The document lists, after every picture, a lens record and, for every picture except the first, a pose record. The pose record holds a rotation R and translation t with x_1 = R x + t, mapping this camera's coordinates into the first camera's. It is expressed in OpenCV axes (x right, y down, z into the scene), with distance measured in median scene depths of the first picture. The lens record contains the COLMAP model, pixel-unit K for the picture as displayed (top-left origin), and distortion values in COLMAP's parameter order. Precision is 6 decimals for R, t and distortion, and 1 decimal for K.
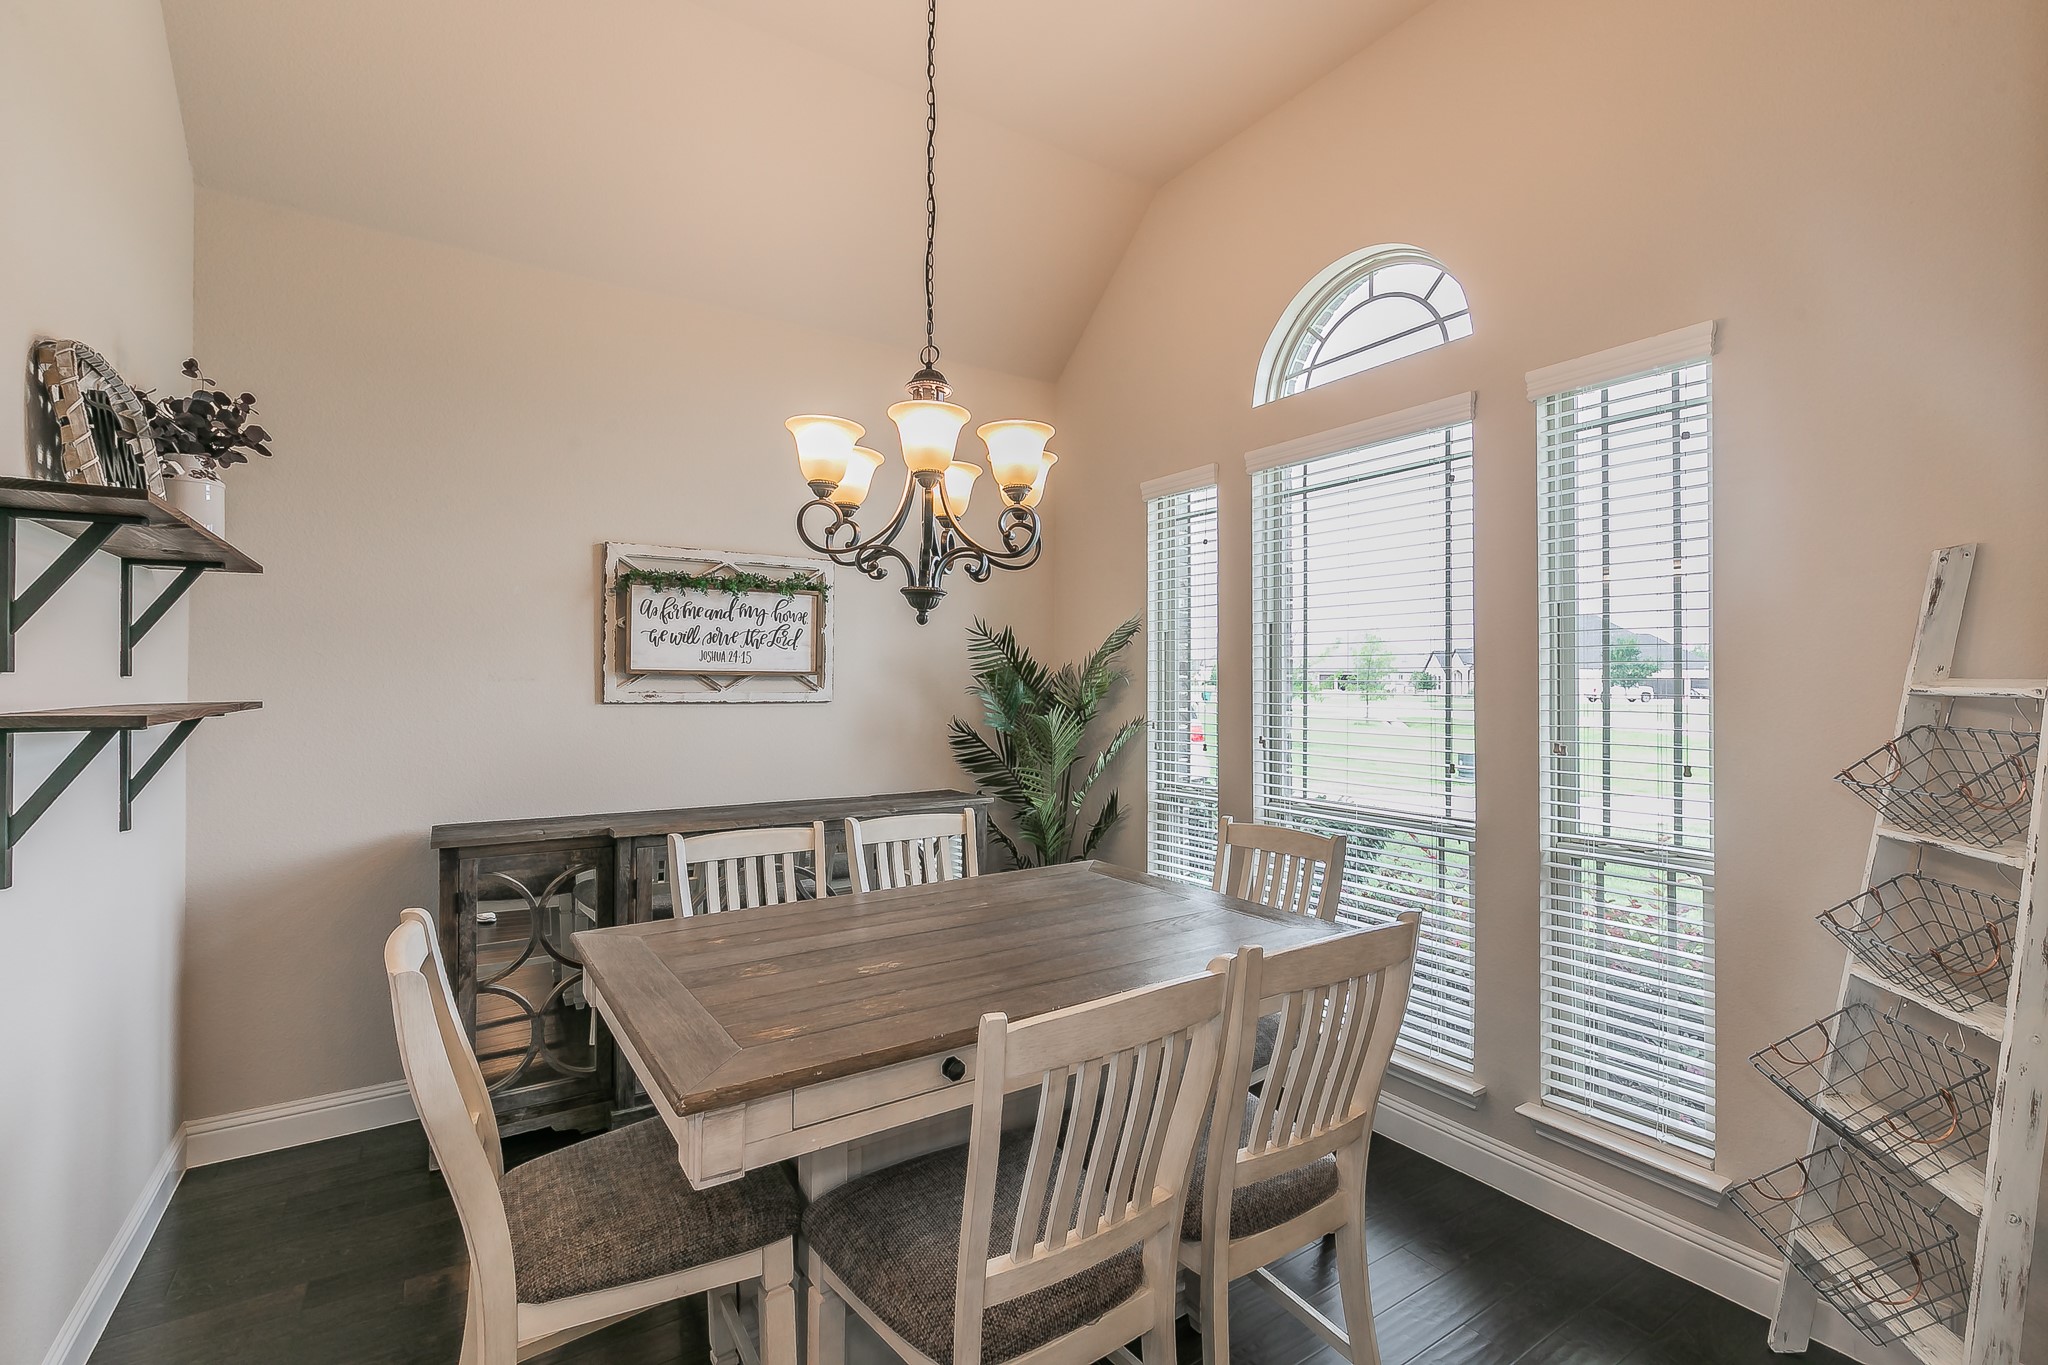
lens RADIAL K [[886.0, 0, 1024.0], [0, 886.0, 682.5], [0, 0, 1]] dist [-0.001459, -0.000172]
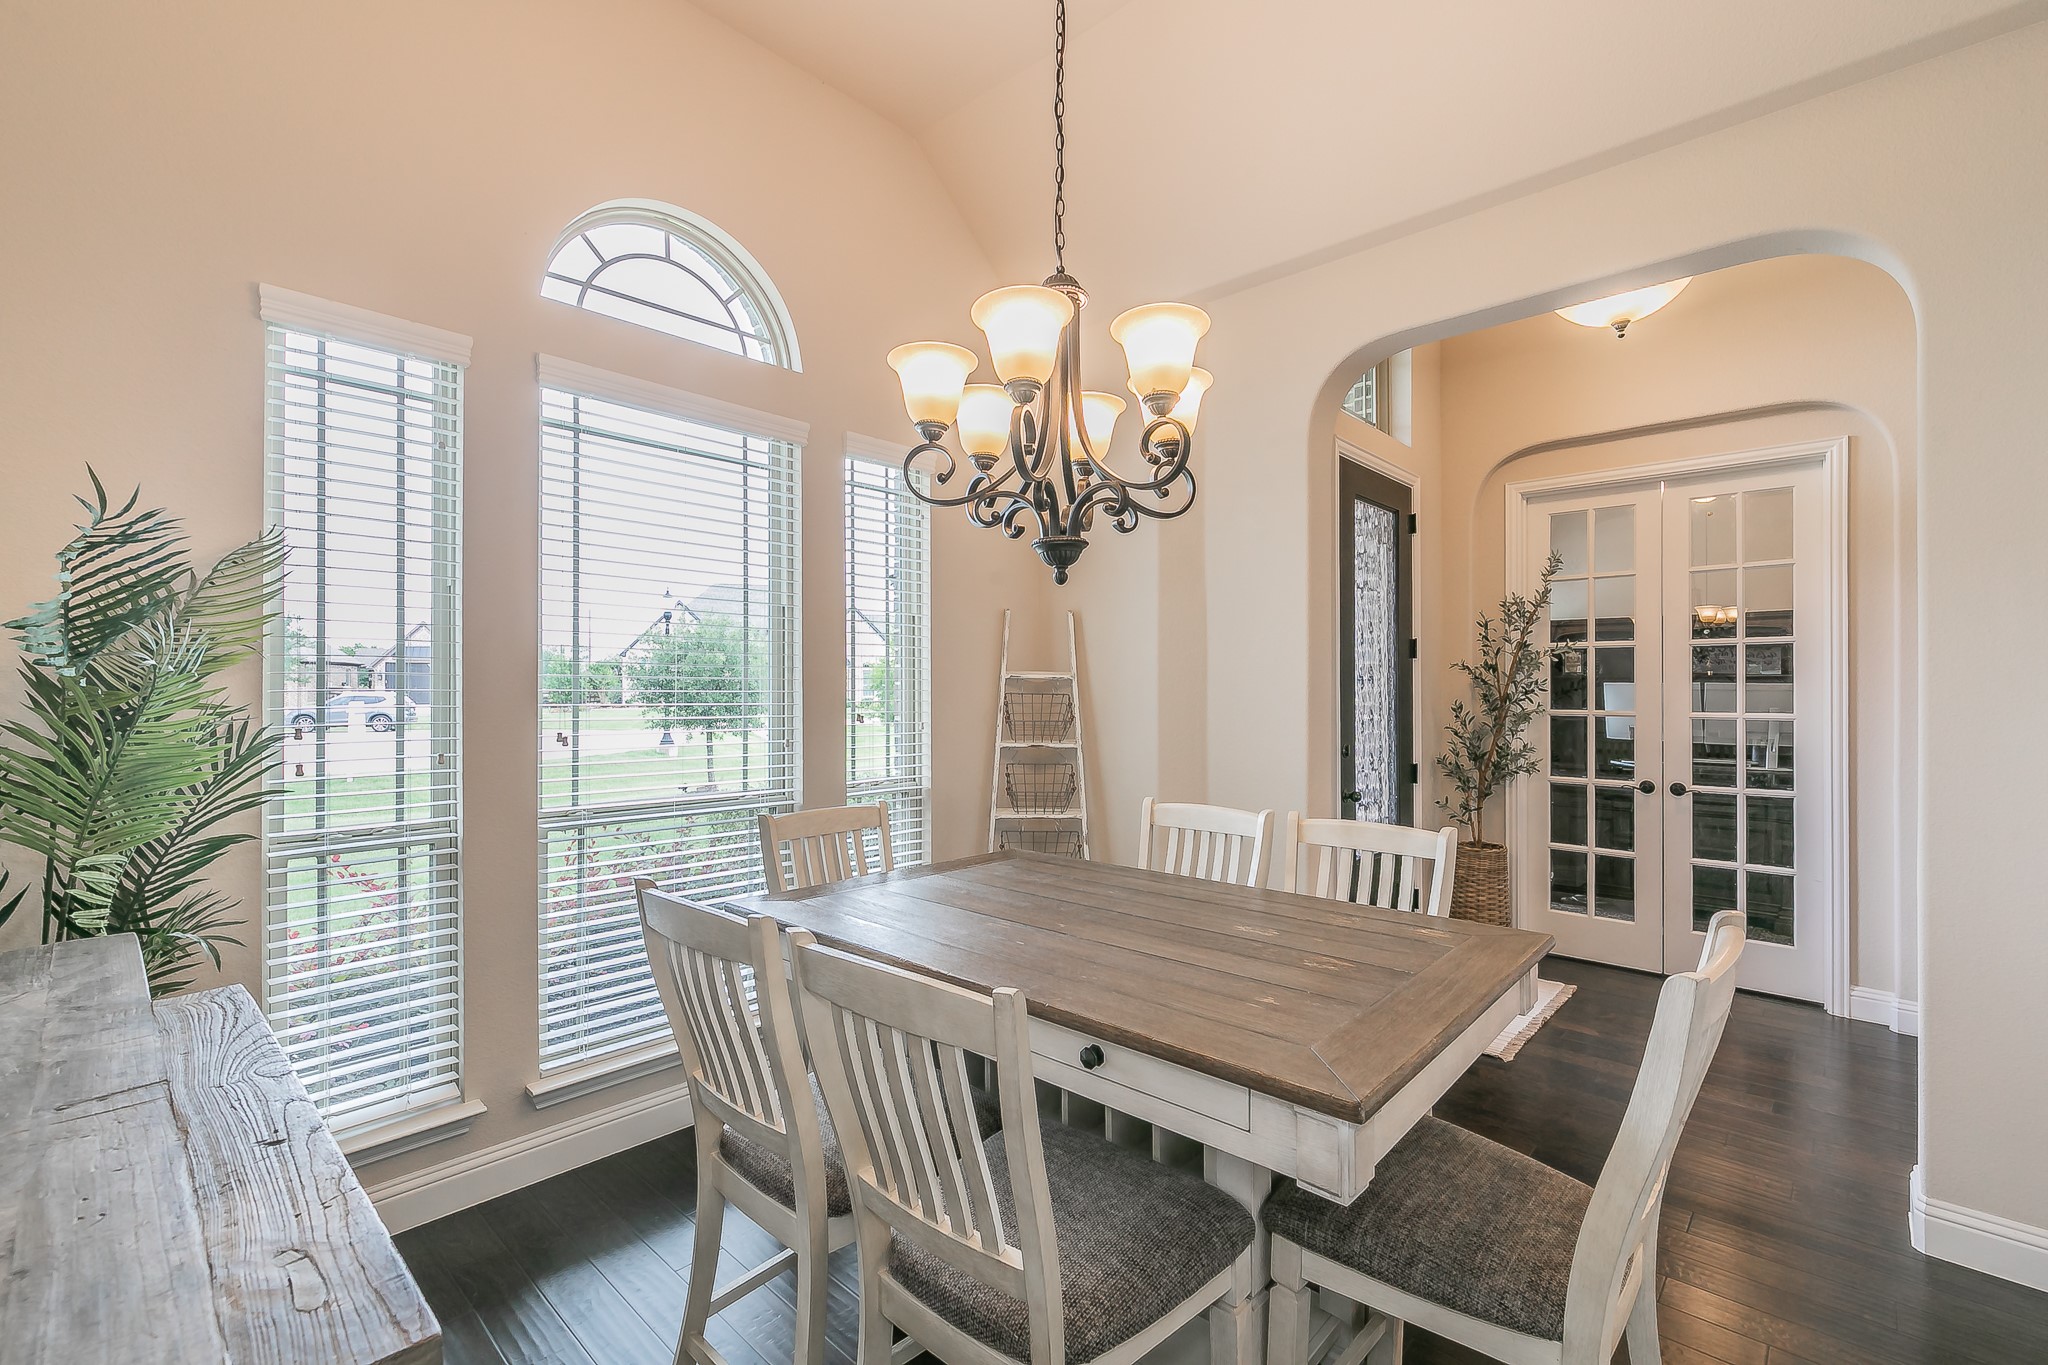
lens RADIAL K [[896.6, 0, 1027.2], [0, 896.6, 689.7], [0, 0, 1]] dist [-0.002888, 0.000156]
pose [[-0.233243, -0.005023, 0.972405, -0.681940], [-0.008279, 0.999961, 0.003179, 0.021909], [-0.972383, -0.007309, -0.233275, 0.913956]]
